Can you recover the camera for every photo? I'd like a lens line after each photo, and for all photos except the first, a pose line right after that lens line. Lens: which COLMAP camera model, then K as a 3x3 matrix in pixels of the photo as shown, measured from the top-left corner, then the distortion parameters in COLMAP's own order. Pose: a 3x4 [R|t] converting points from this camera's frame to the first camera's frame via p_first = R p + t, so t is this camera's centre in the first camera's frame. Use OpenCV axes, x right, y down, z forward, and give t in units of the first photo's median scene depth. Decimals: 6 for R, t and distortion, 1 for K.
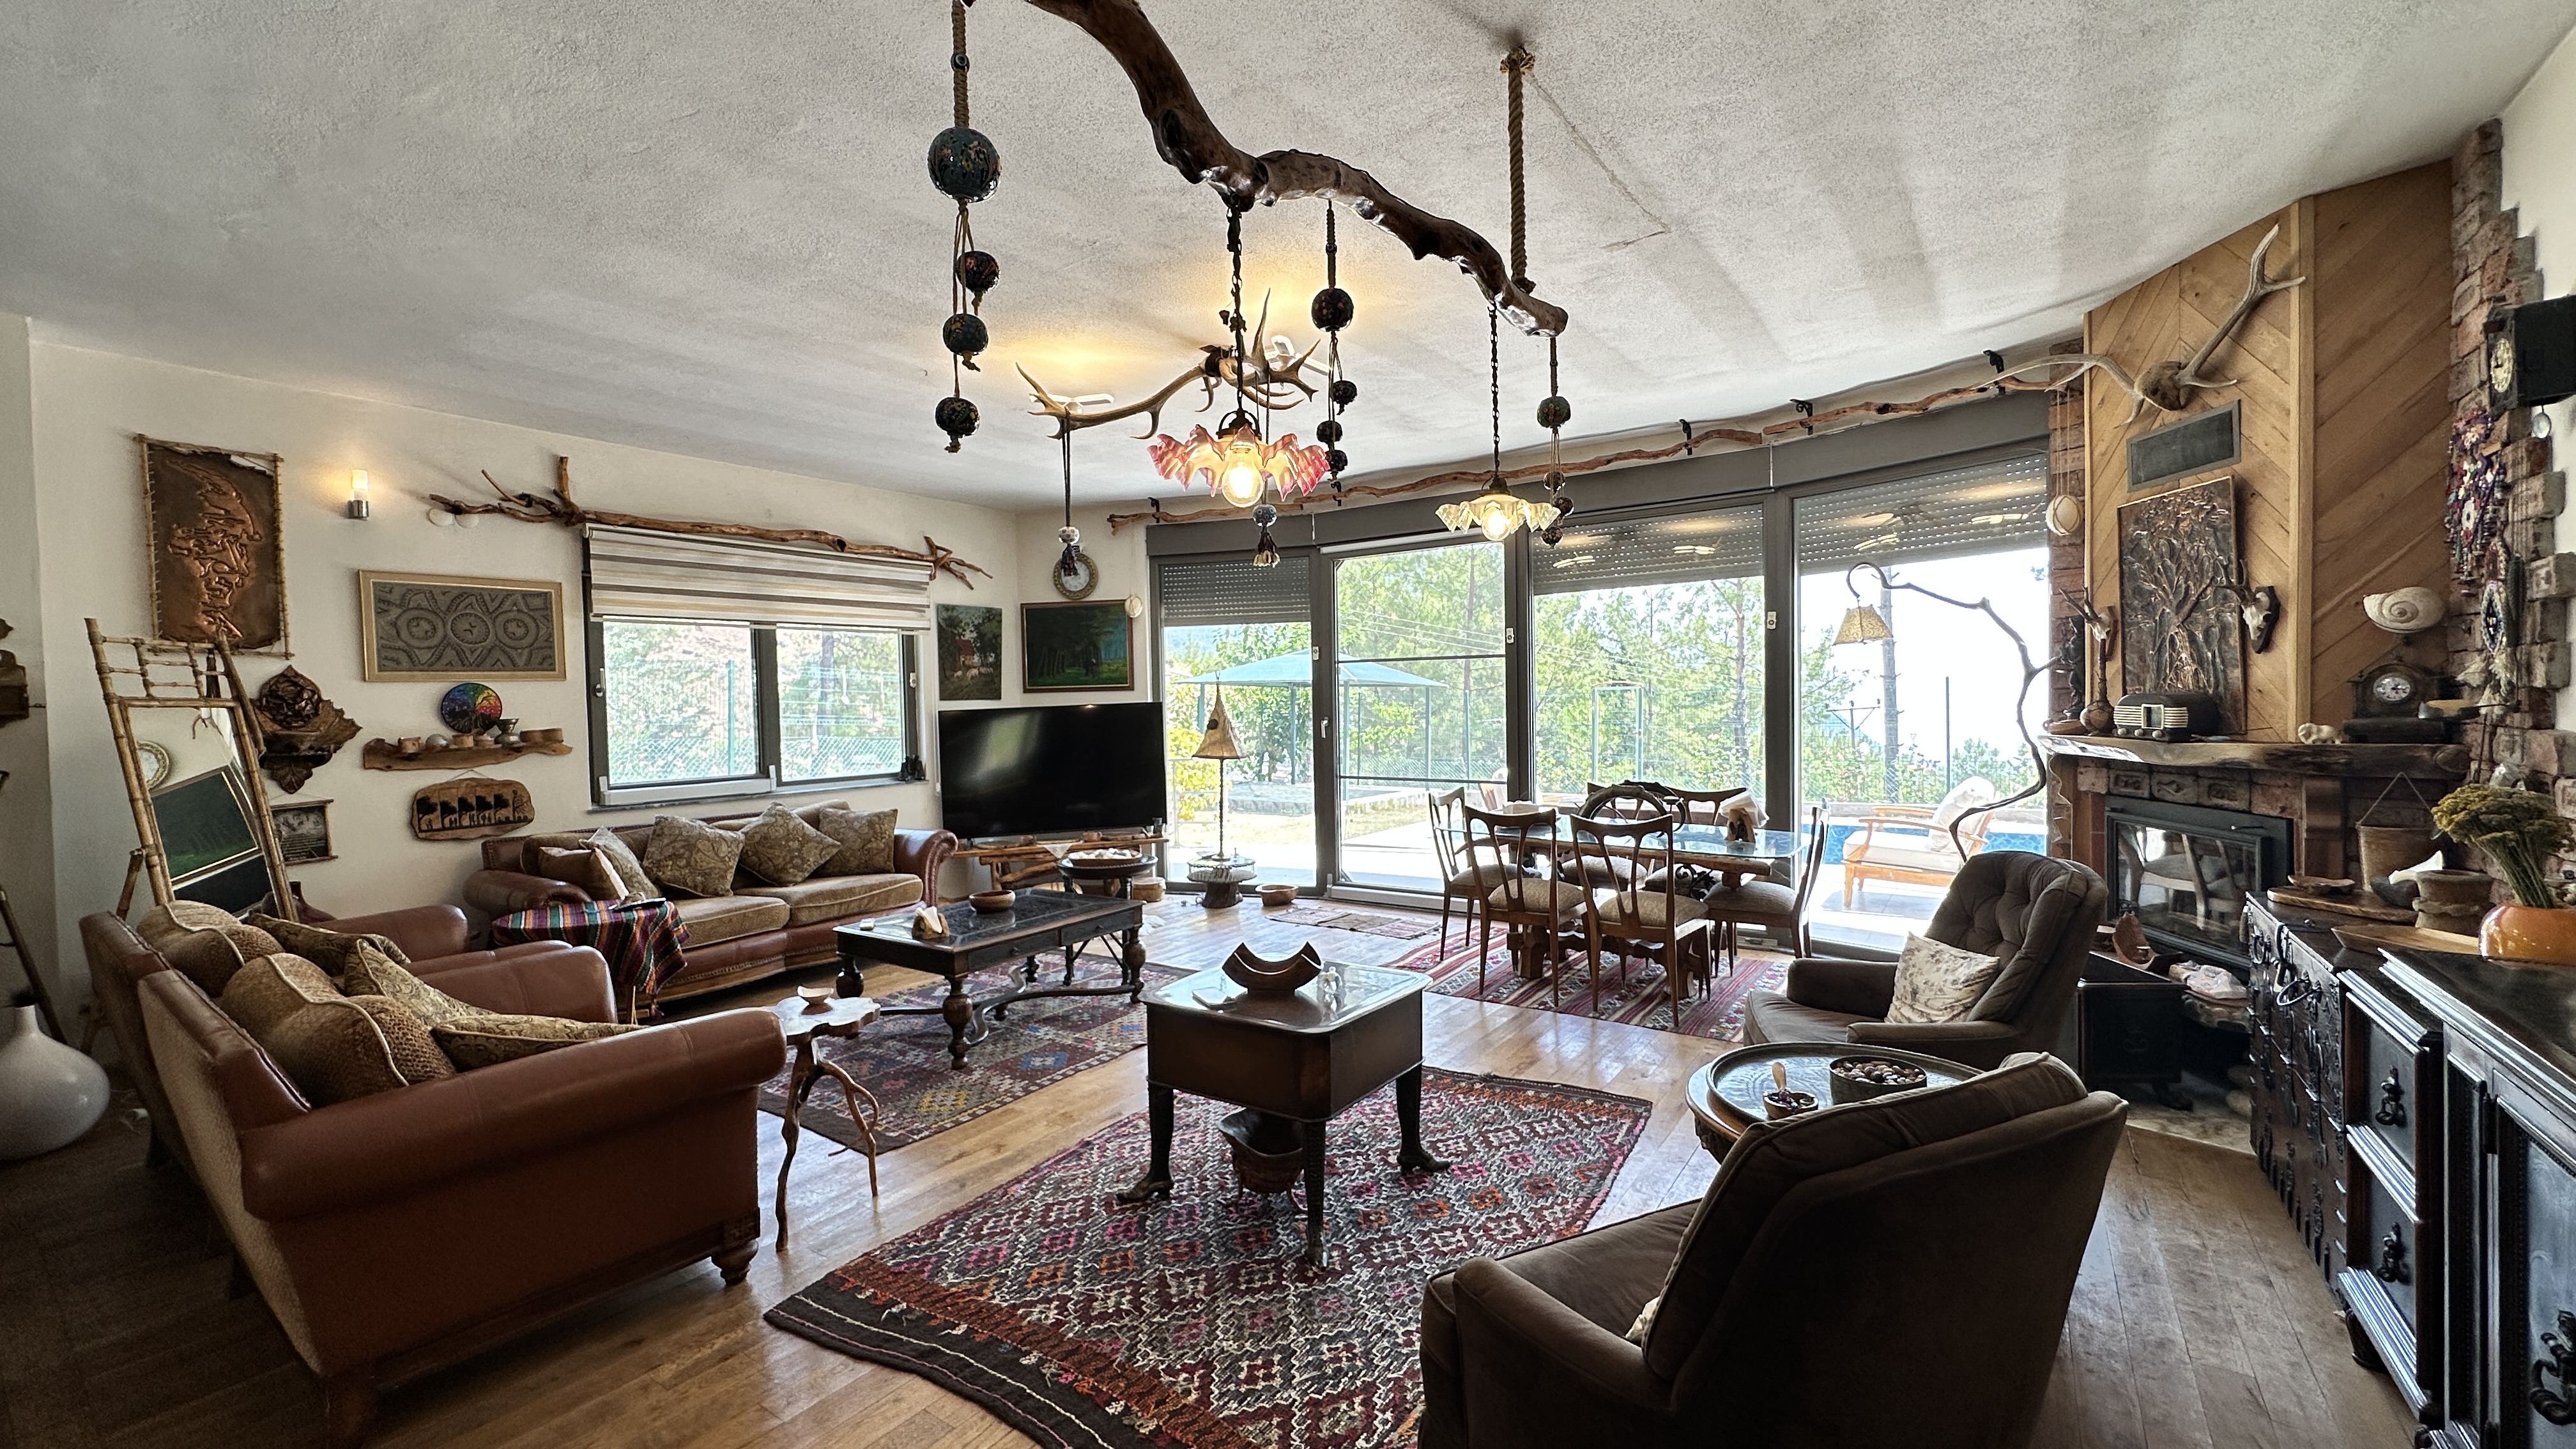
lens RADIAL K [[1032.5, 0, 1284.6], [0, 1032.5, 724.2], [0, 0, 1]] dist [-0.003622, 0.000918]
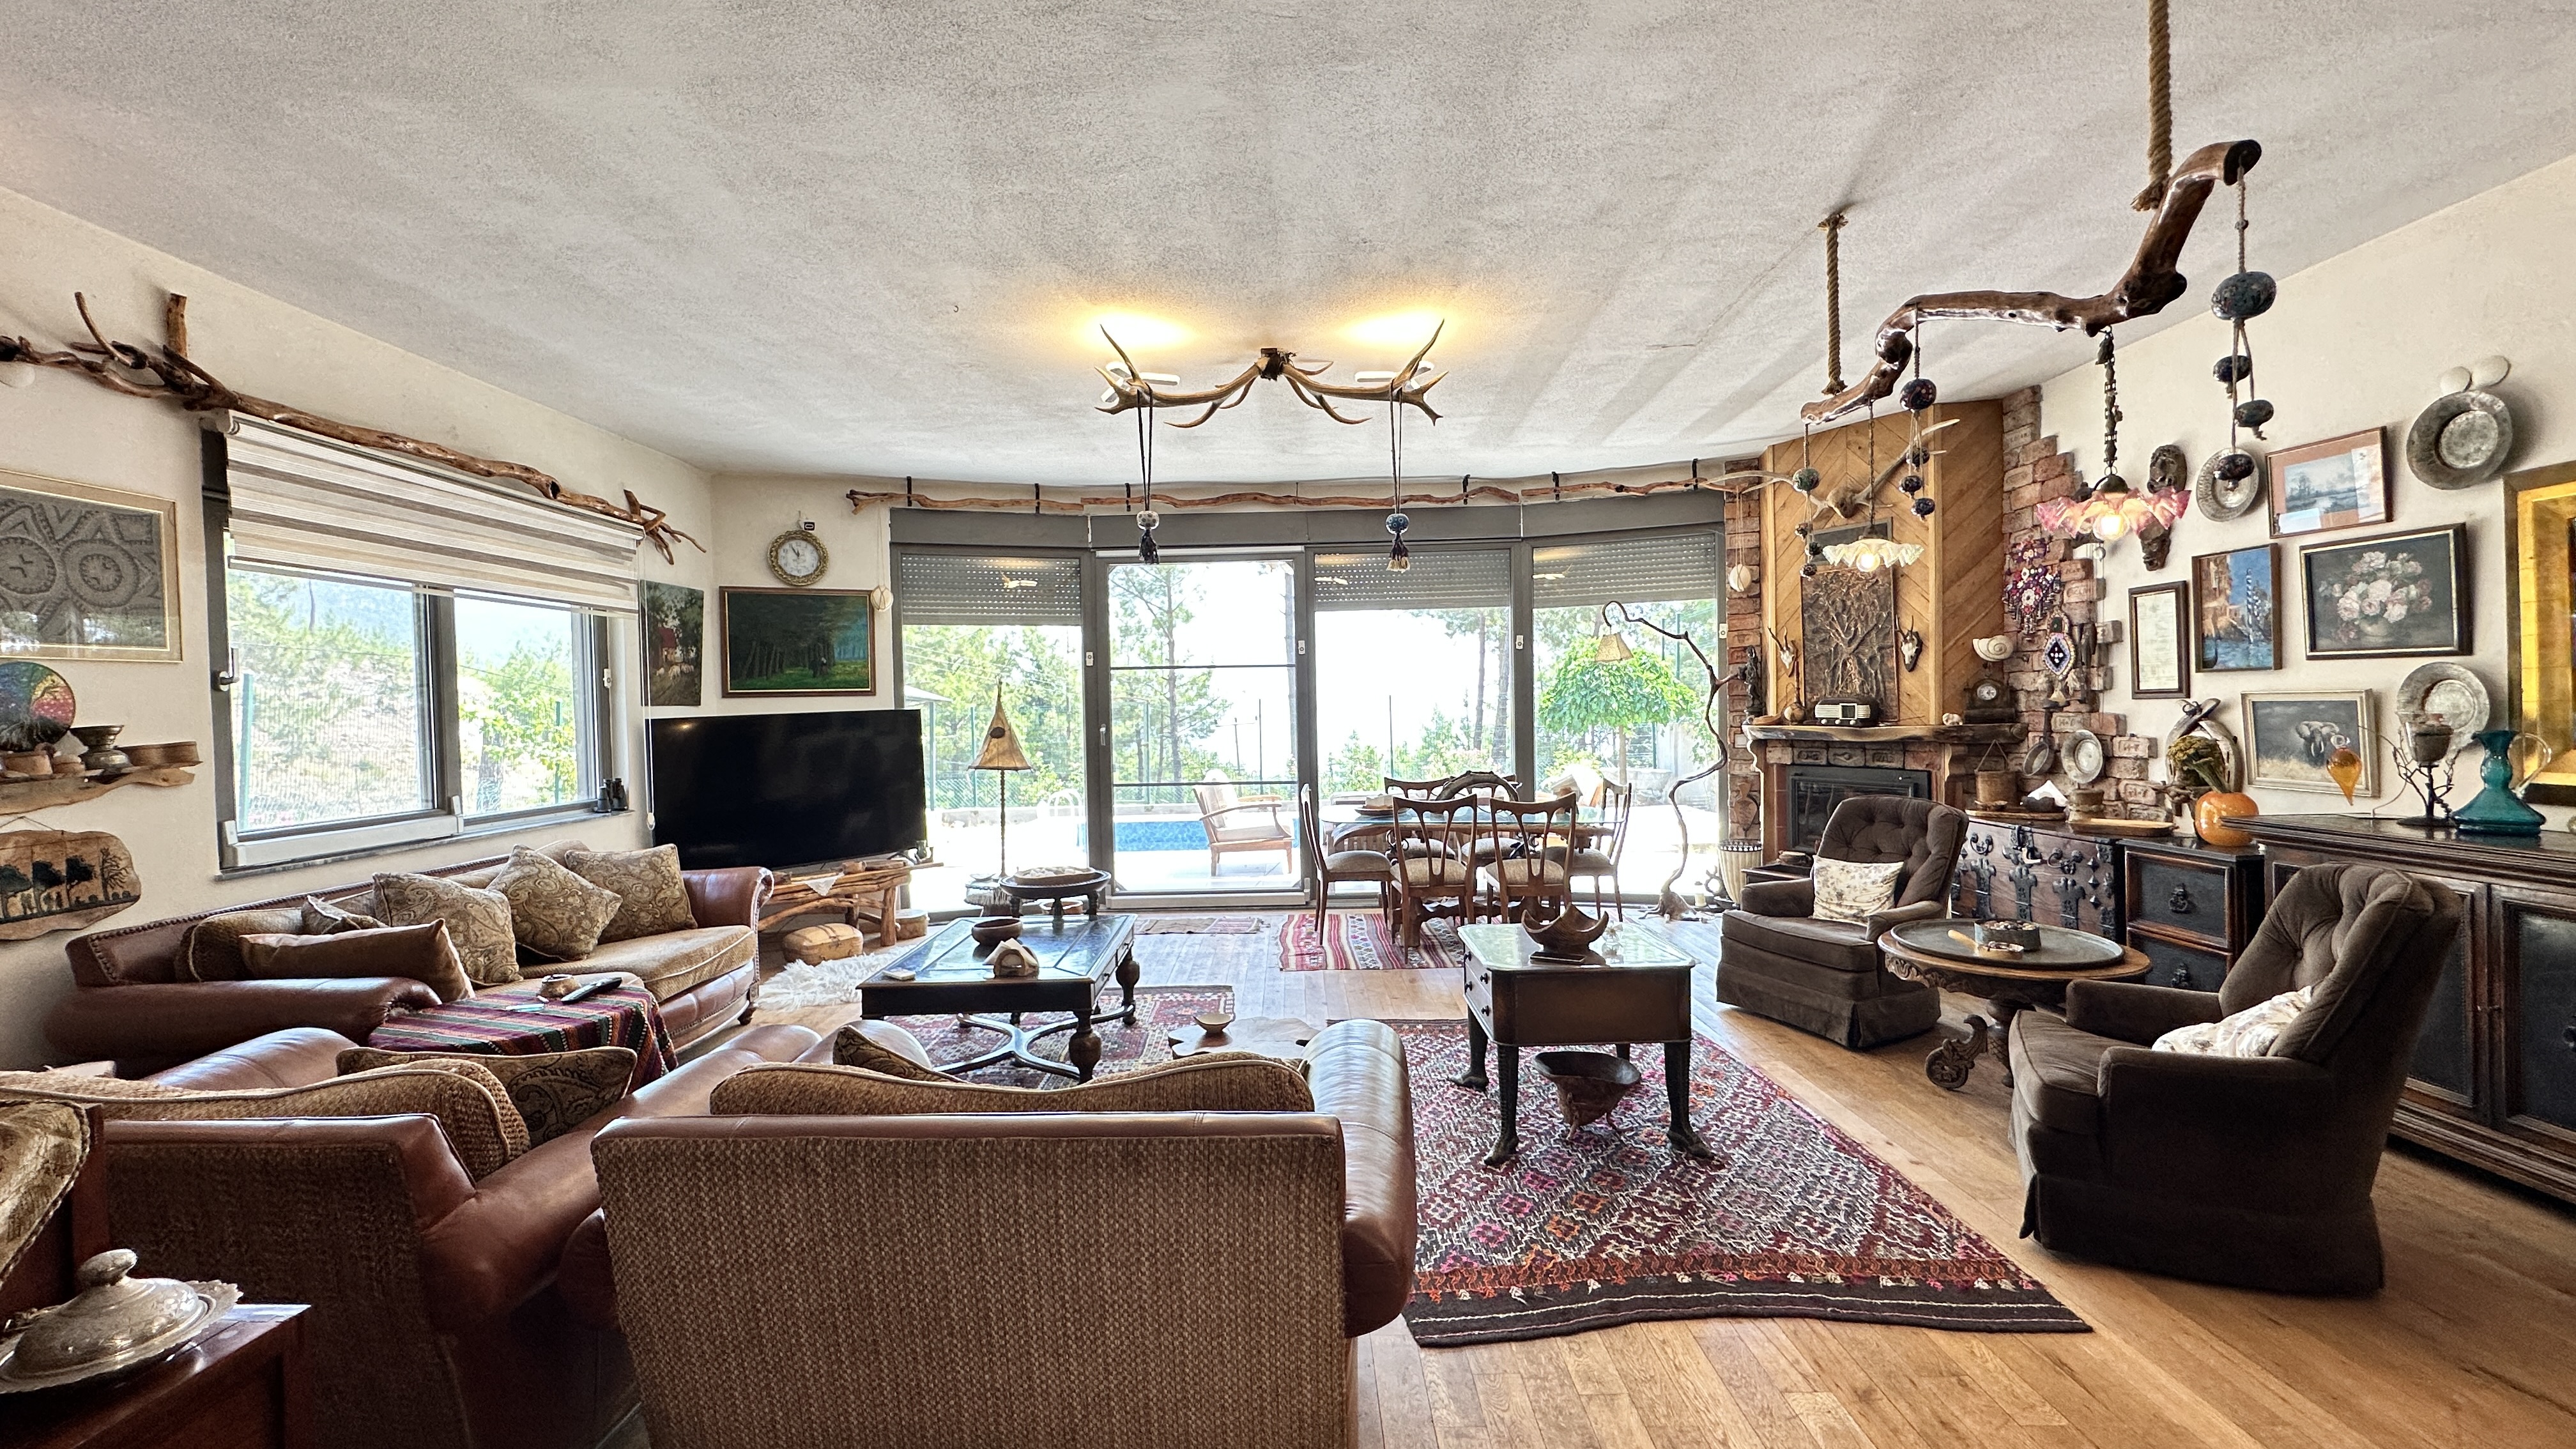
lens RADIAL K [[1032.5, 0, 1284.6], [0, 1032.5, 724.2], [0, 0, 1]] dist [-0.003622, 0.000918]
pose [[0.820768, -0.006313, 0.571227, -0.500685], [0.017178, 0.999759, -0.013633, 0.012362], [-0.571004, 0.021003, 0.820679, 0.132922]]
